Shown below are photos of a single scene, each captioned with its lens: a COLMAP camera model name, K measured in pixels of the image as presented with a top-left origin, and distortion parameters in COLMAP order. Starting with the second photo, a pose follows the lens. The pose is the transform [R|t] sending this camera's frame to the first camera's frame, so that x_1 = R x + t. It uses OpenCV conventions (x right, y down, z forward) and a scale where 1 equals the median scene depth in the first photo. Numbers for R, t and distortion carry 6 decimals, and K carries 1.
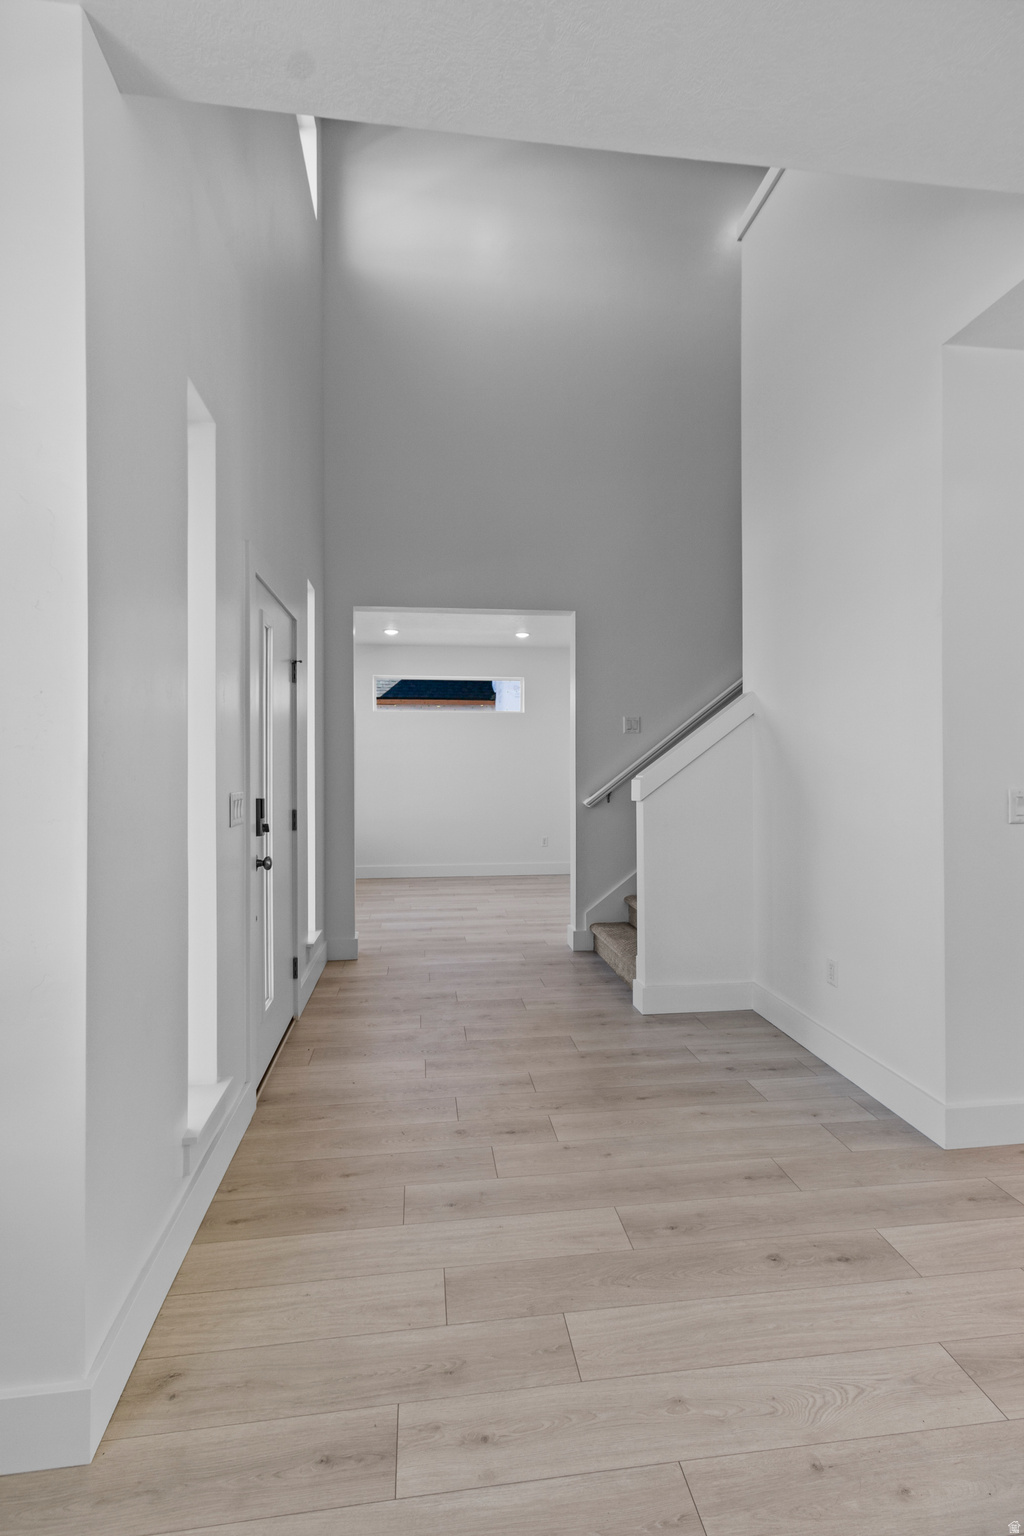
lens RADIAL K [[716.2, 0, 517.5], [0, 716.2, 763.0], [0, 0, 1]] dist [0.008197, 0.000036]
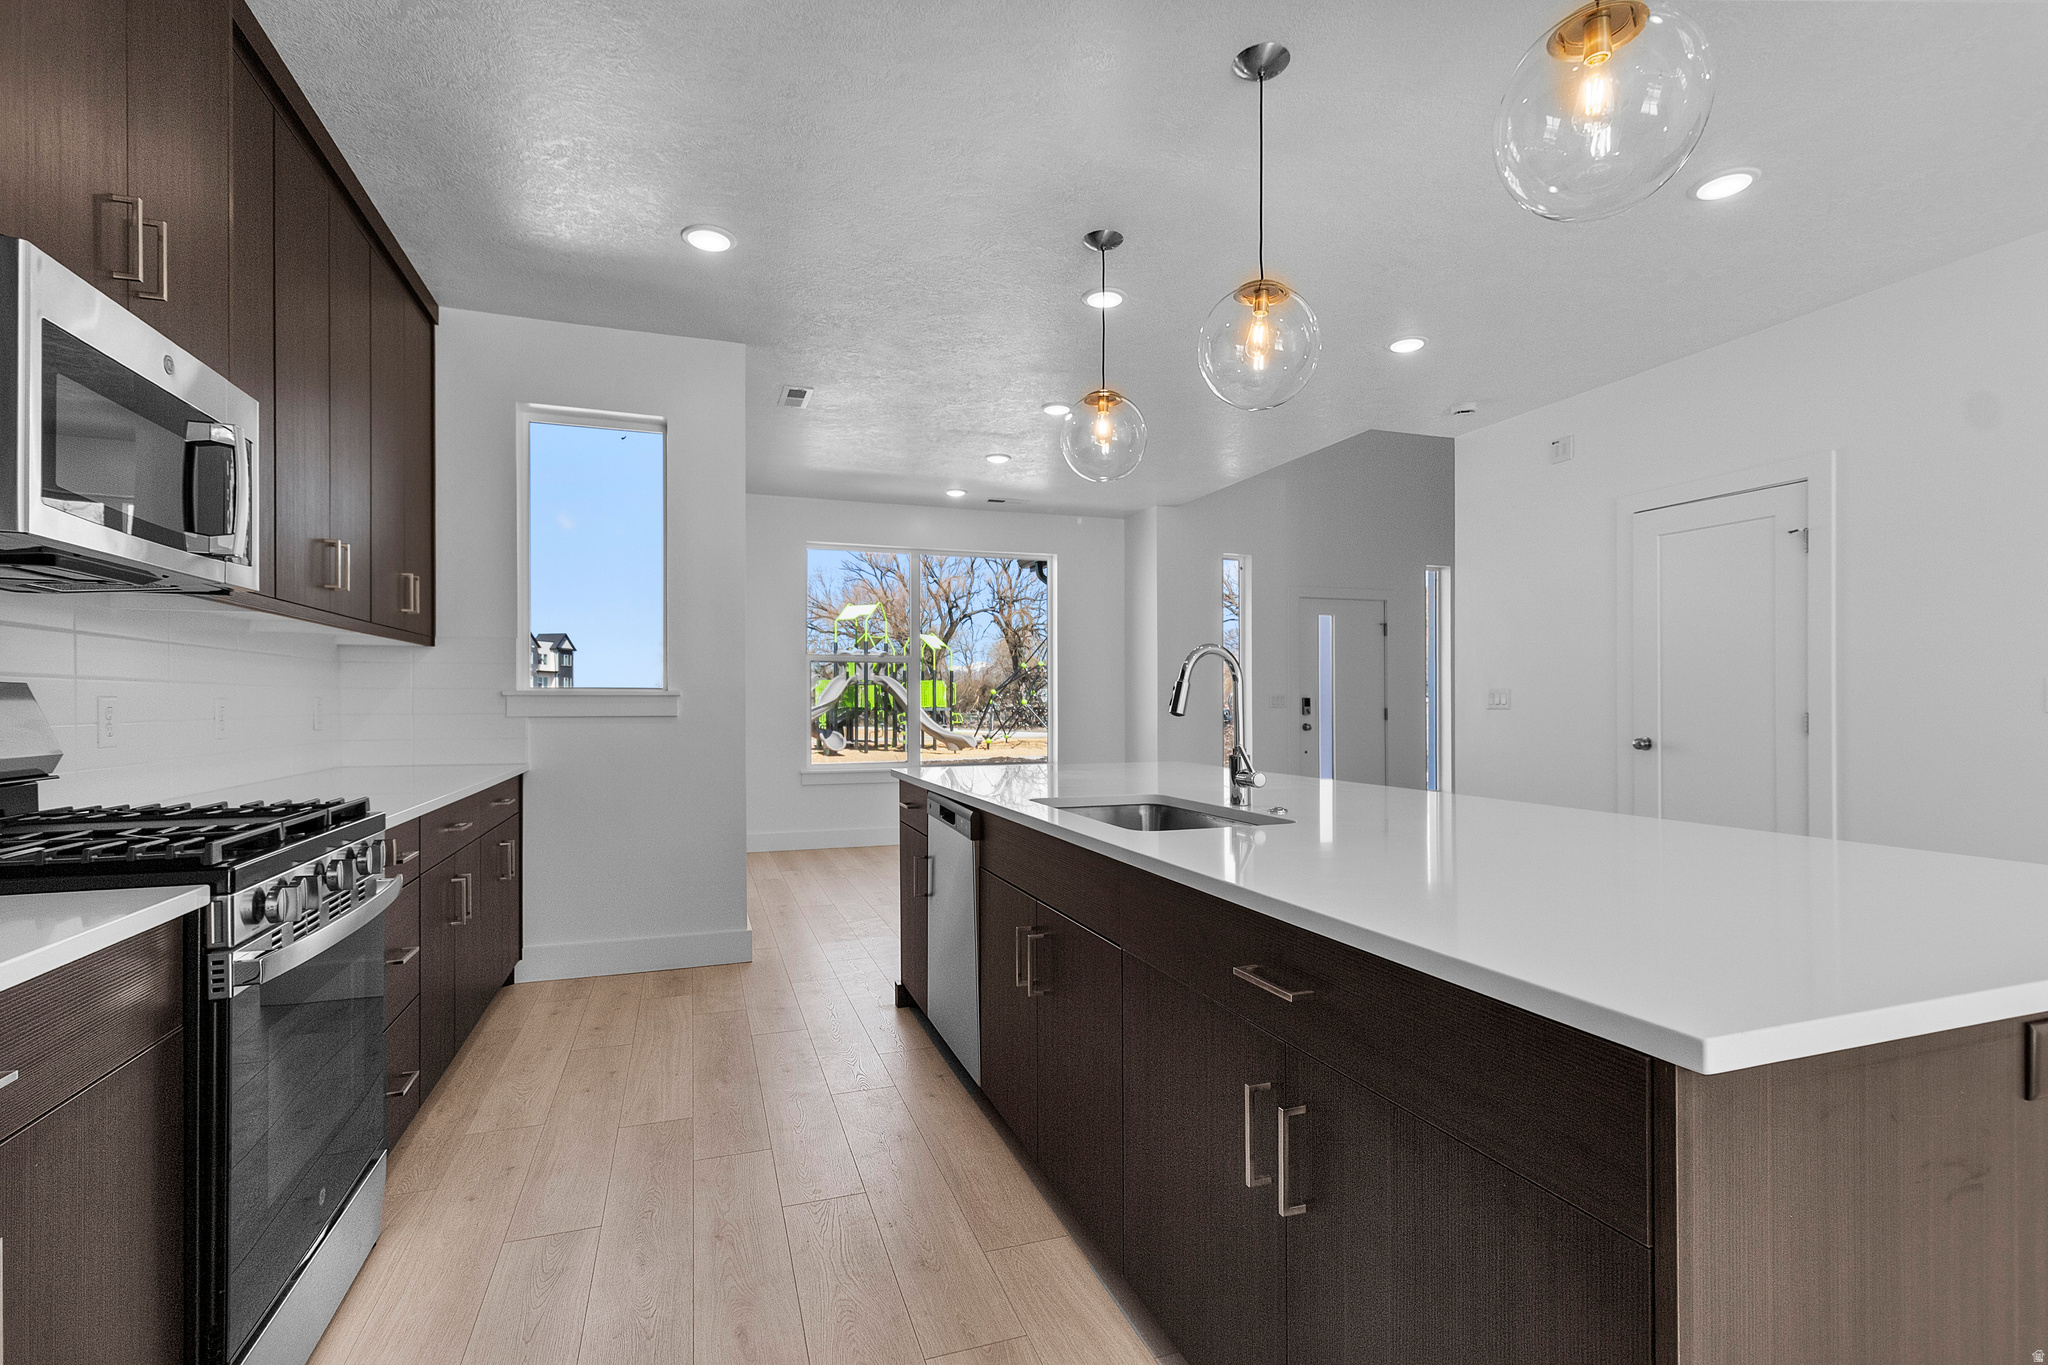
lens RADIAL K [[959.9, 0, 1035.9], [0, 959.9, 702.0], [0, 0, 1]] dist [0.007242, 0.000028]
pose [[0.209079, 0.001015, -0.977898, 2.234415], [0.010727, 0.999937, 0.003331, 0.040759], [0.977840, -0.011187, 0.209055, -0.413687]]
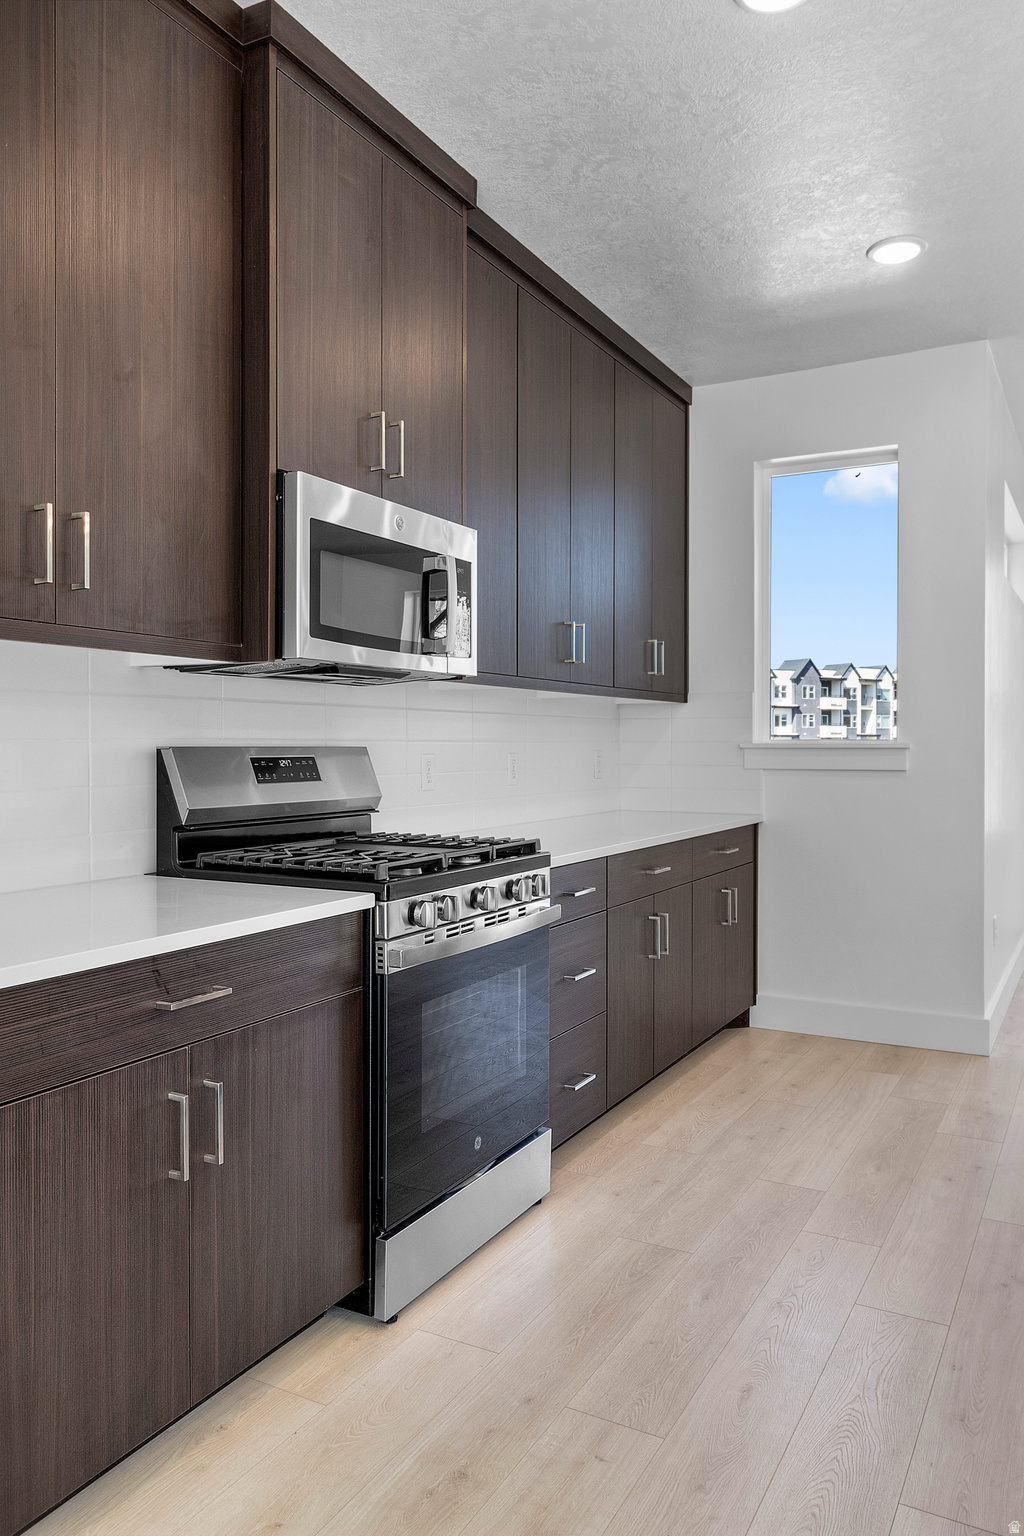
lens RADIAL K [[1110.1, 0, 509.7], [0, 1110.1, 759.1], [0, 0, 1]] dist [0.002861, 0.001657]
pose [[-0.593645, 0.012296, -0.804633, 2.258848], [0.008819, 0.999923, 0.008773, 0.027332], [0.804678, -0.001888, -0.593708, -0.178992]]
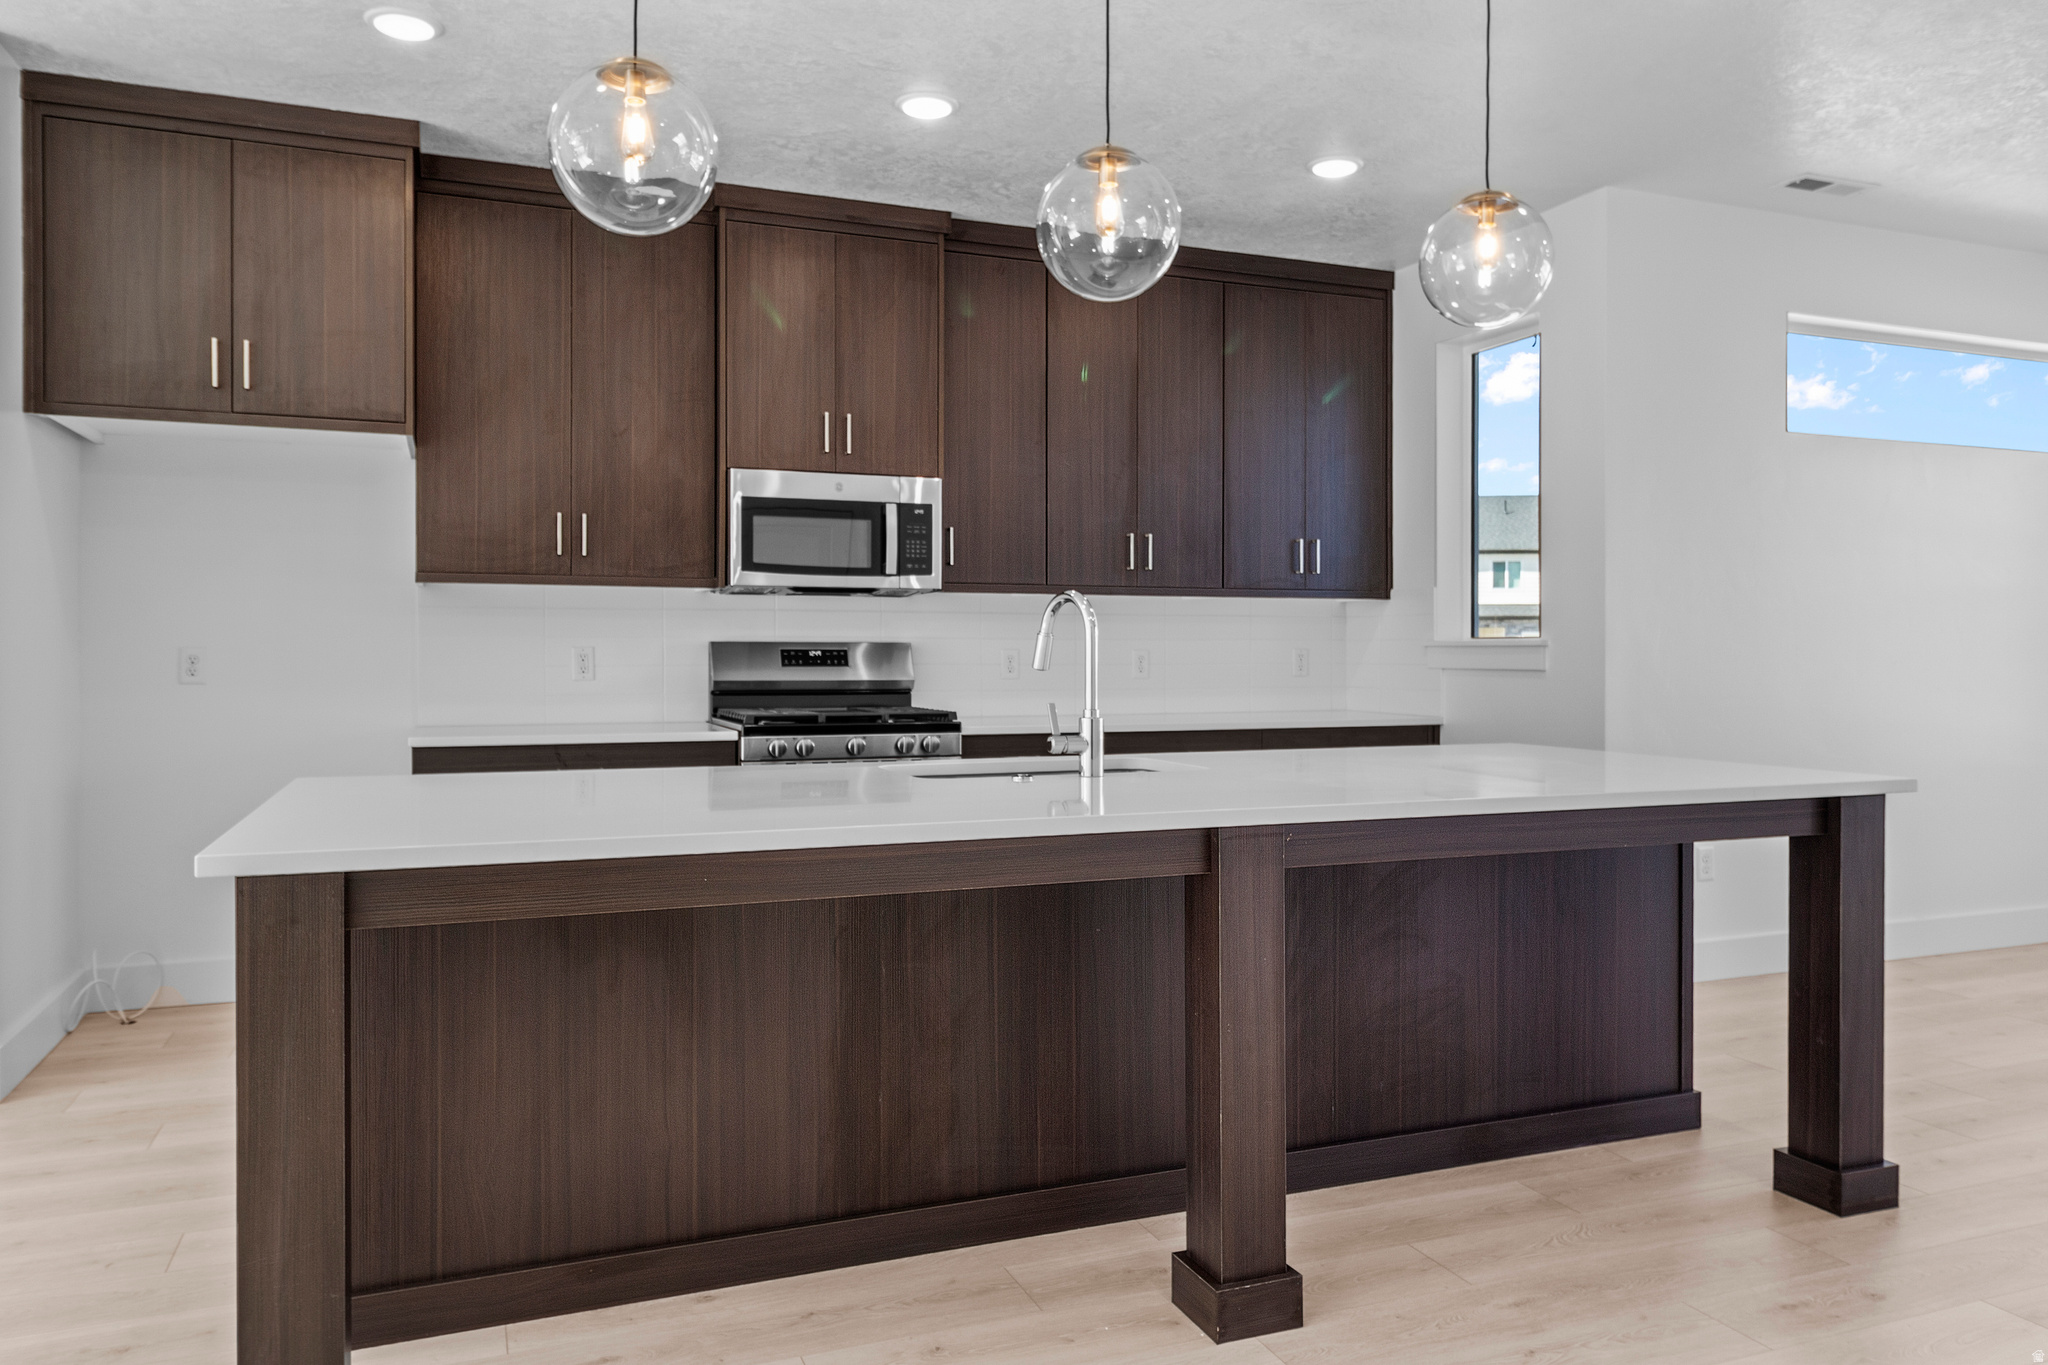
lens RADIAL K [[1445.7, 0, 1033.1], [0, 1445.7, 657.8], [0, 0, 1]] dist [0.004371, 0.001429]
pose [[-0.969060, 0.000978, -0.246824, 1.785182], [0.002757, 0.999973, -0.006863, 0.055968], [0.246810, -0.007331, -0.969036, 0.909577]]
